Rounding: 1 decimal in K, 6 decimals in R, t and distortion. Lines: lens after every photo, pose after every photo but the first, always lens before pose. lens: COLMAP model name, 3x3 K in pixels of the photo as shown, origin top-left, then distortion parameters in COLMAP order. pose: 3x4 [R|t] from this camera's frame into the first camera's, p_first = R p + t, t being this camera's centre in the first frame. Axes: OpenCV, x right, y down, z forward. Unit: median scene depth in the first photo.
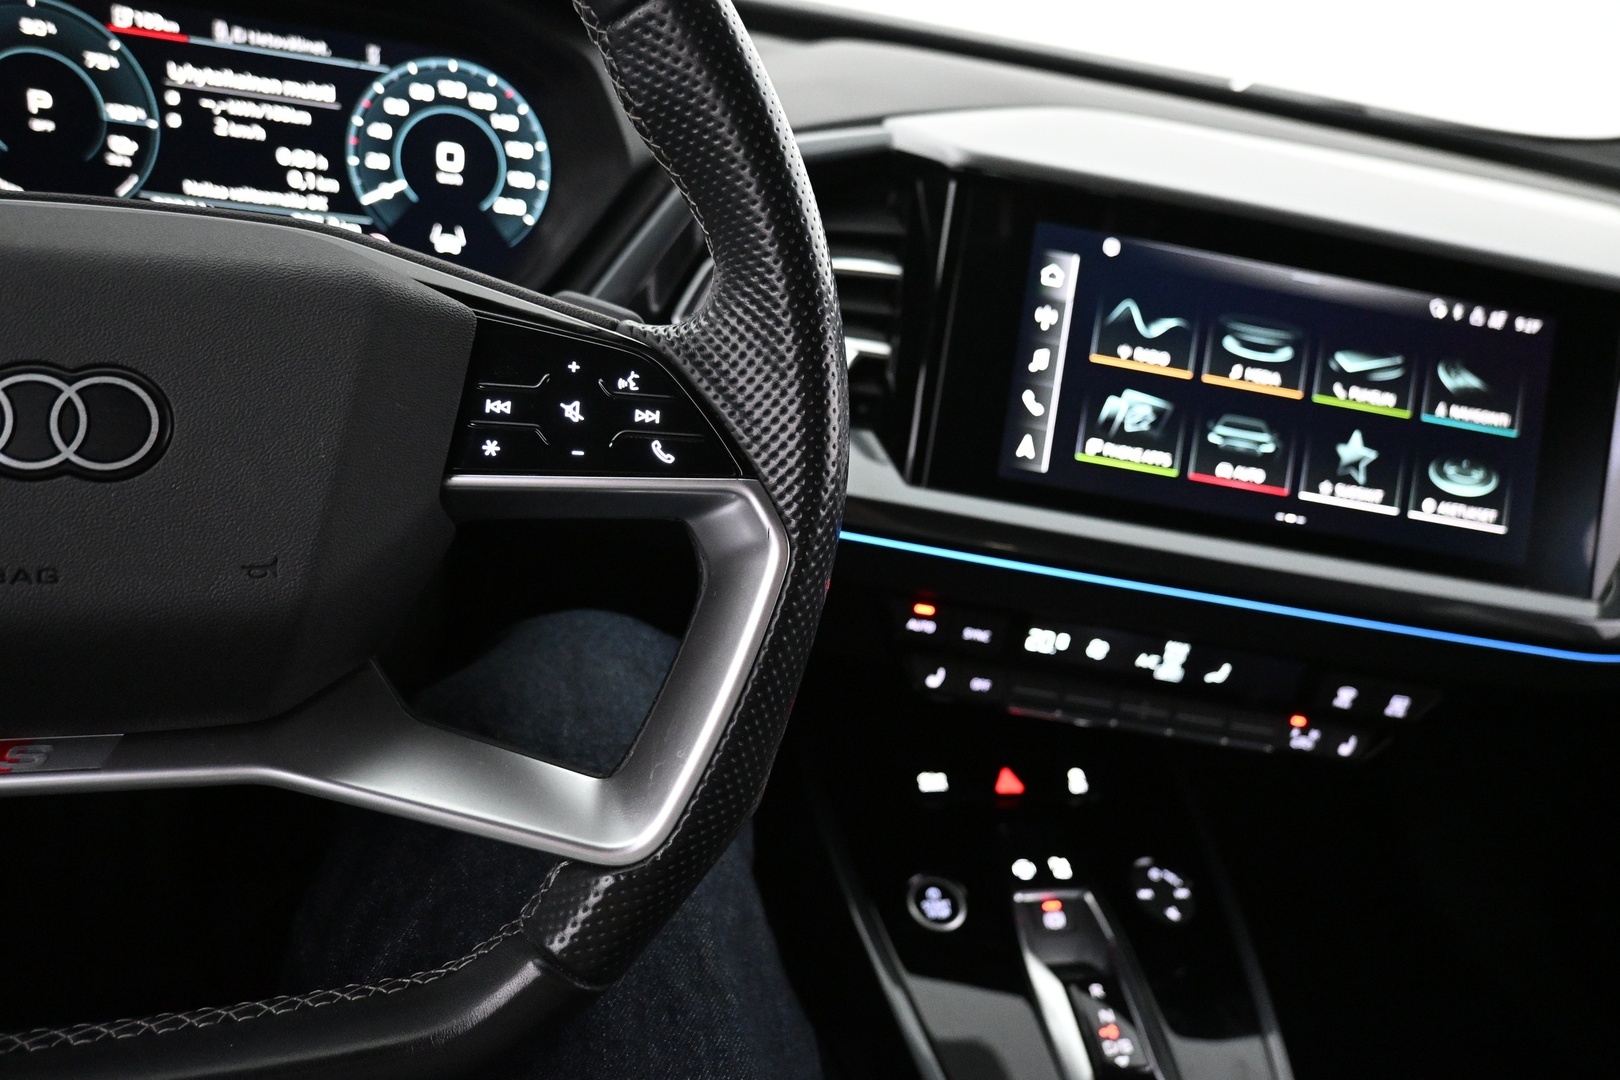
lens RADIAL K [[1144.5, 0, 799.5], [0, 1144.5, 545.0], [0, 0, 1]] dist [0.002328, -0.012398]
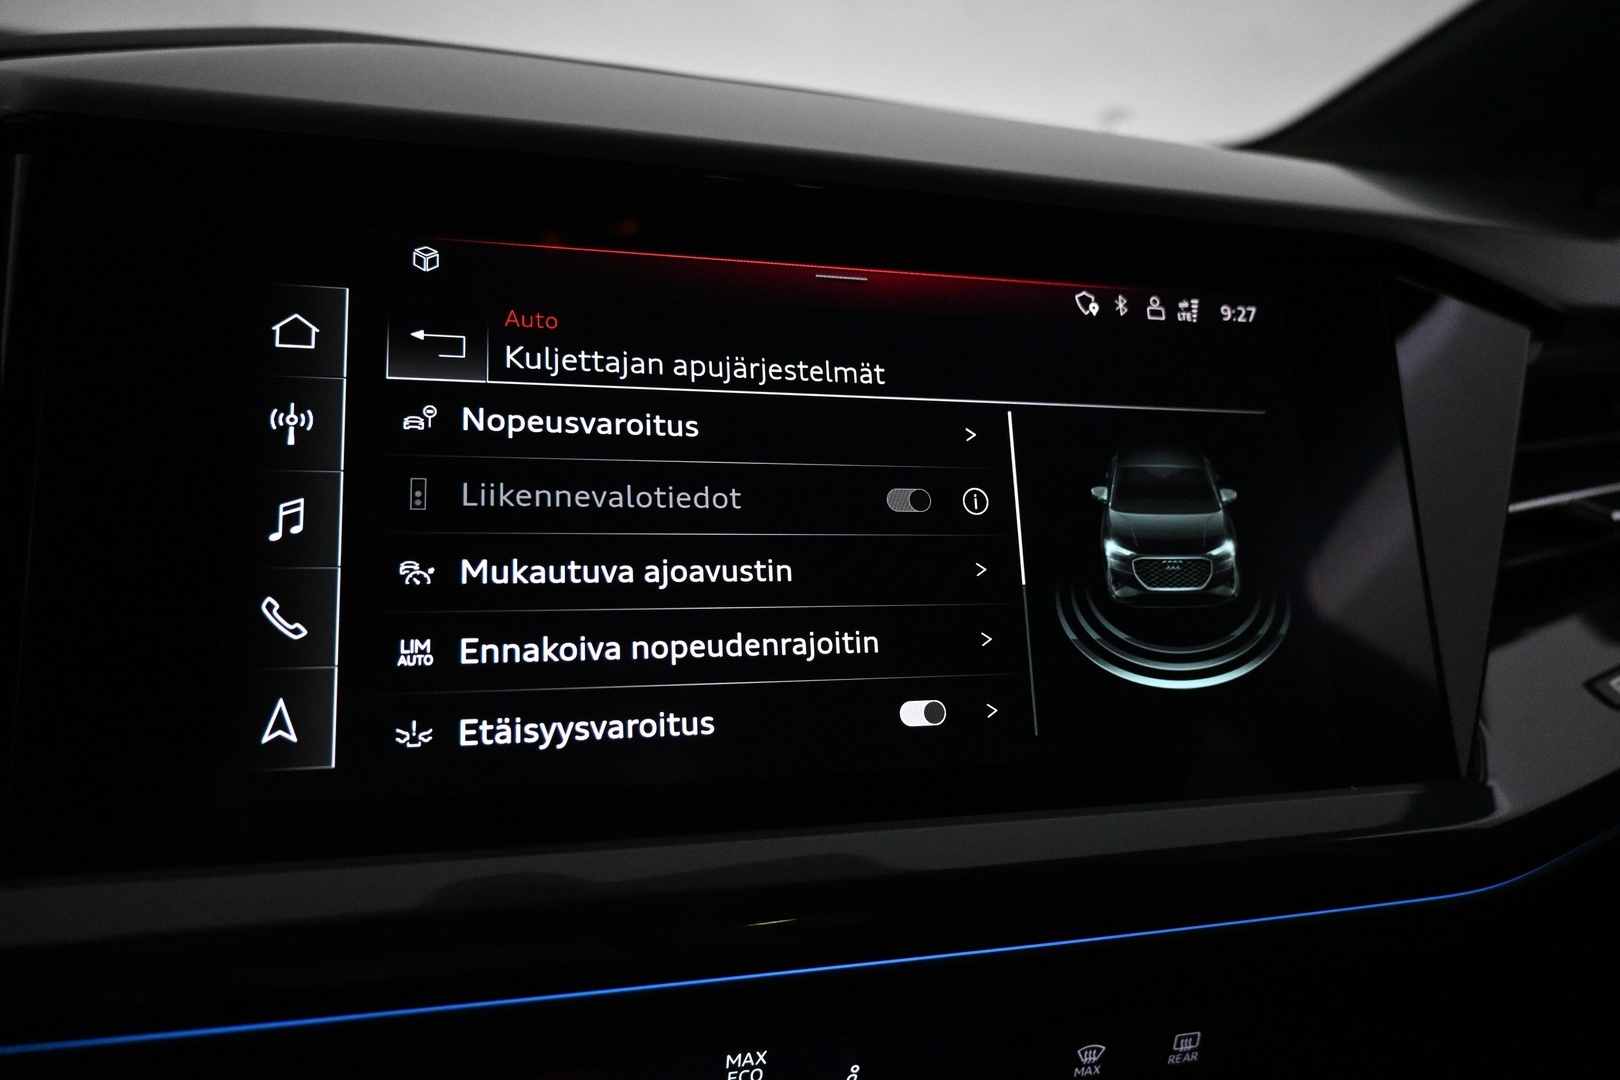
lens RADIAL K [[1144.5, 0, 818.1], [0, 1144.5, 534.4], [0, 0, 1]] dist [0.002328, -0.012398]
pose [[0.958915, -0.166644, 0.229591, 0.292294], [0.193879, 0.975758, -0.101526, -0.069086], [-0.207106, 0.141868, 0.967977, 0.514777]]
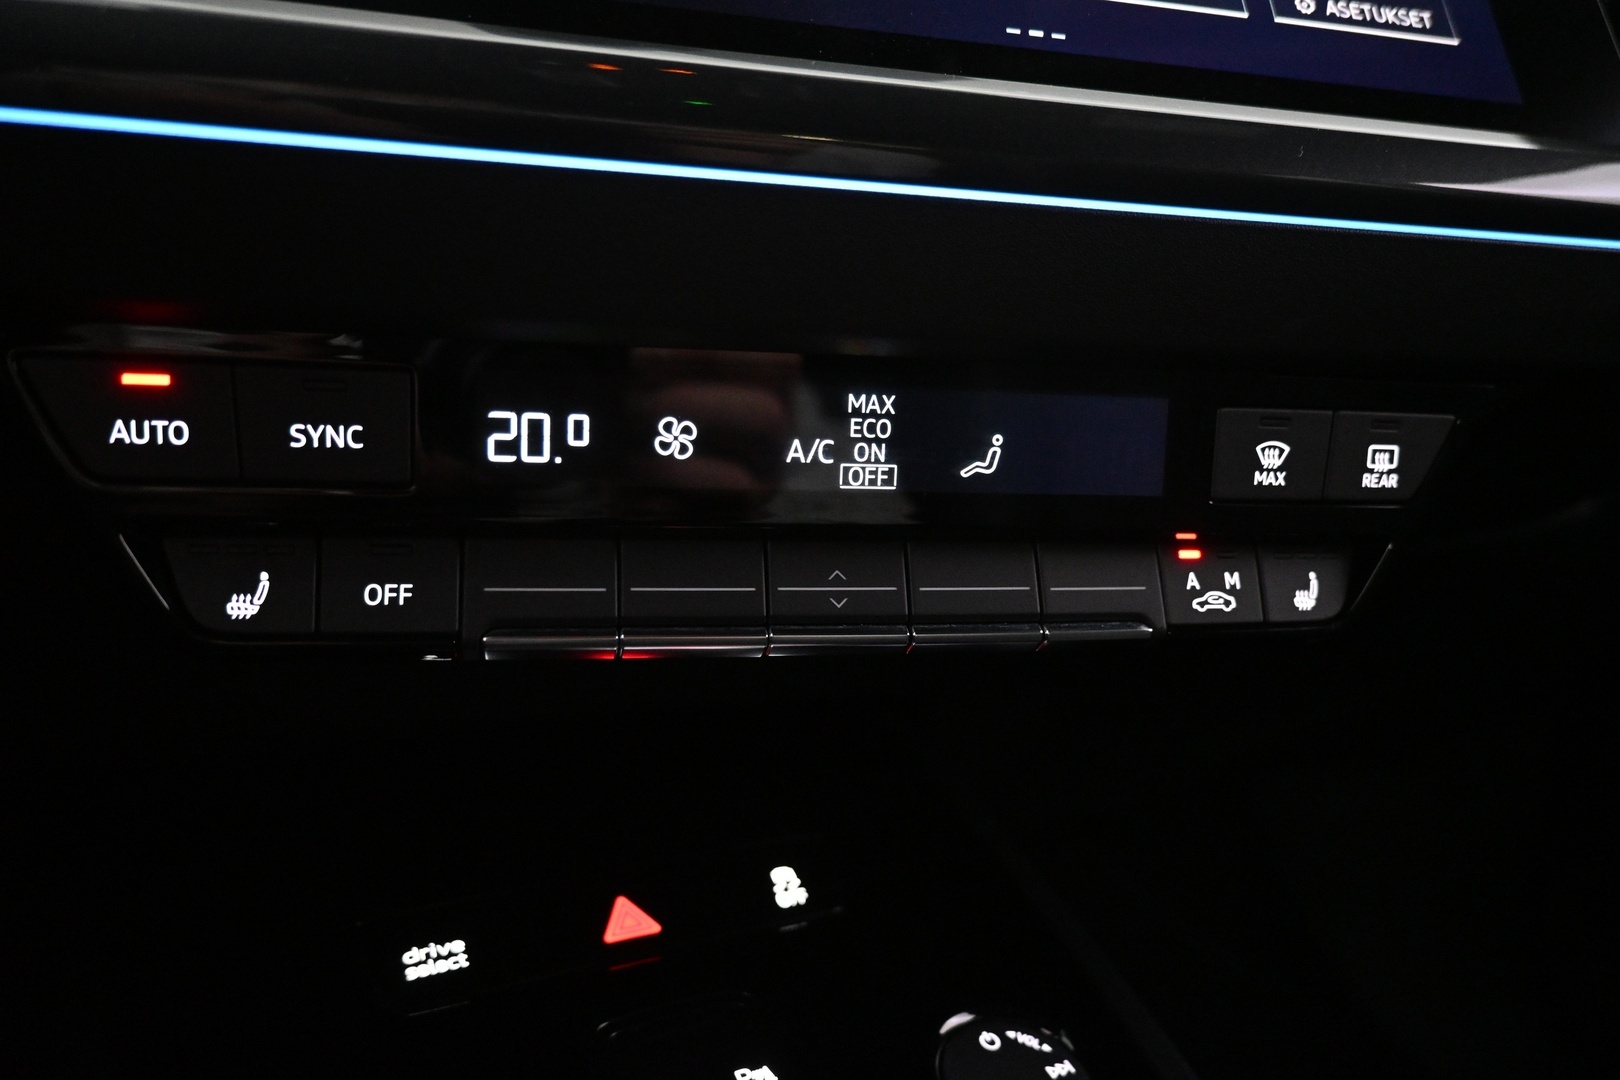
lens RADIAL K [[1144.5, 0, 810.5], [0, 1144.5, 543.4], [0, 0, 1]] dist [0.002328, -0.012398]
pose [[0.959523, -0.177838, 0.218379, 0.217806], [0.229420, 0.943316, -0.239838, 0.232604], [-0.163348, 0.280231, 0.945932, 0.649537]]
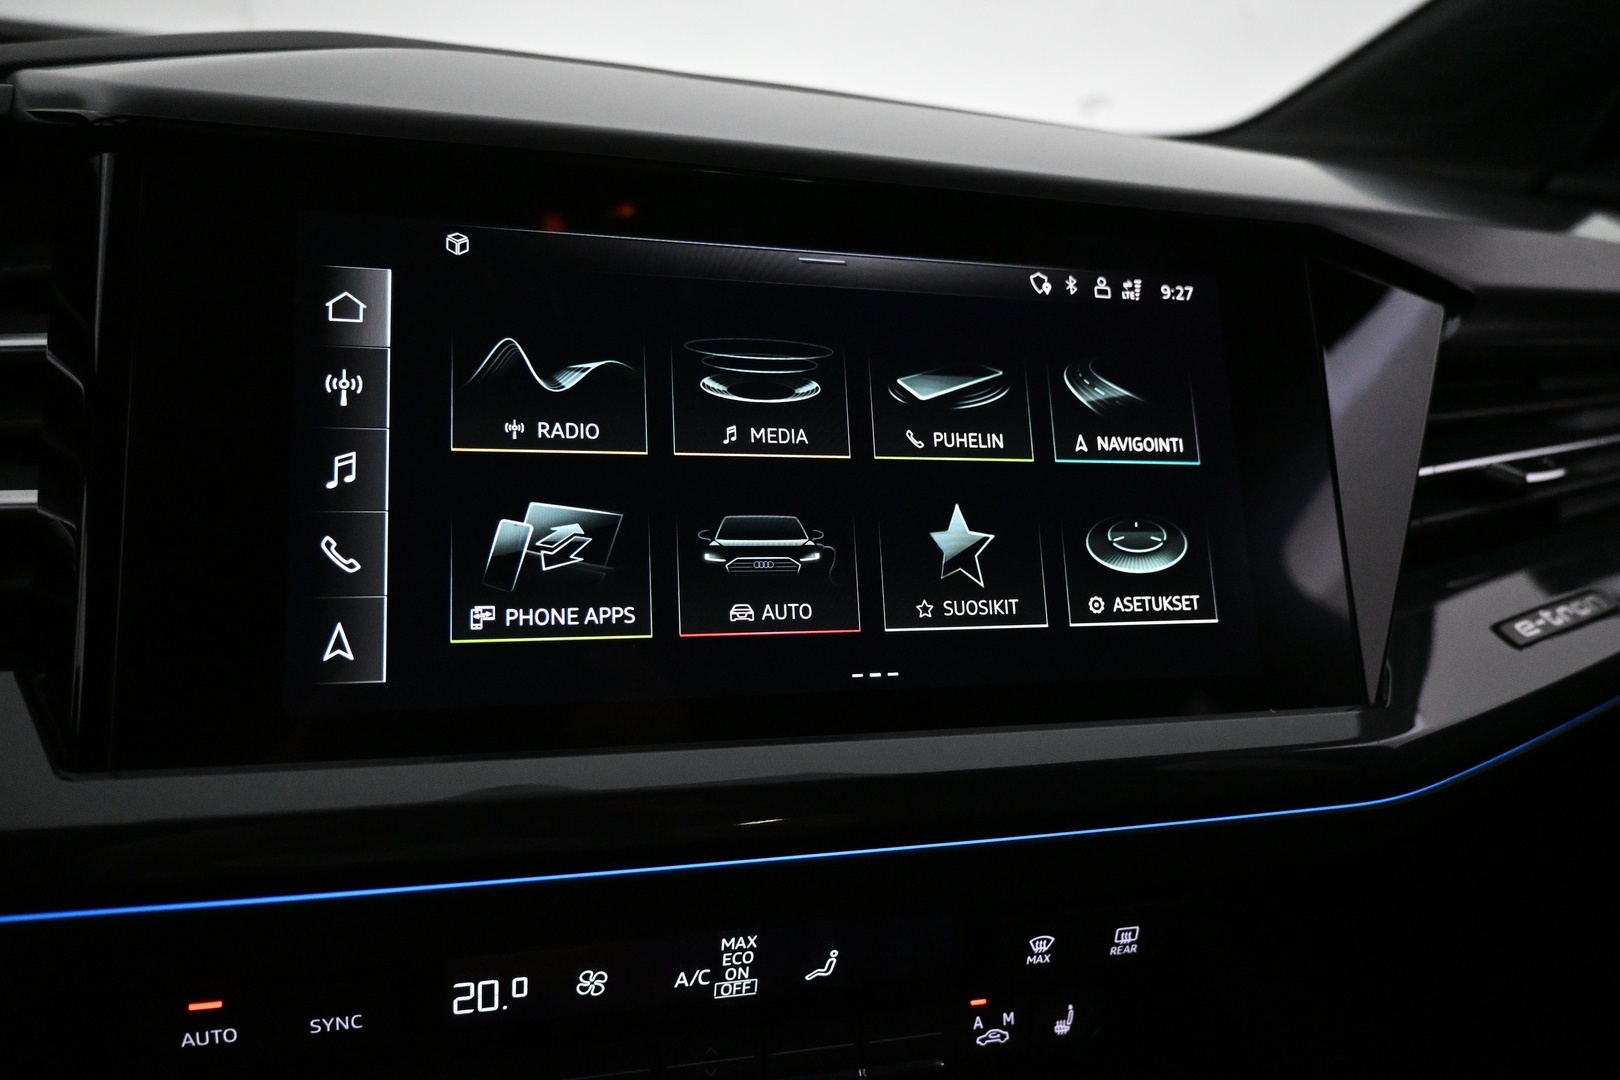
lens RADIAL K [[1144.5, 0, 818.5], [0, 1144.5, 538.9], [0, 0, 1]] dist [0.002328, -0.012398]
pose [[0.957220, -0.172073, 0.232638, 0.278573], [0.195605, 0.977247, -0.082015, -0.046431], [-0.213233, 0.124012, 0.969099, 0.448943]]
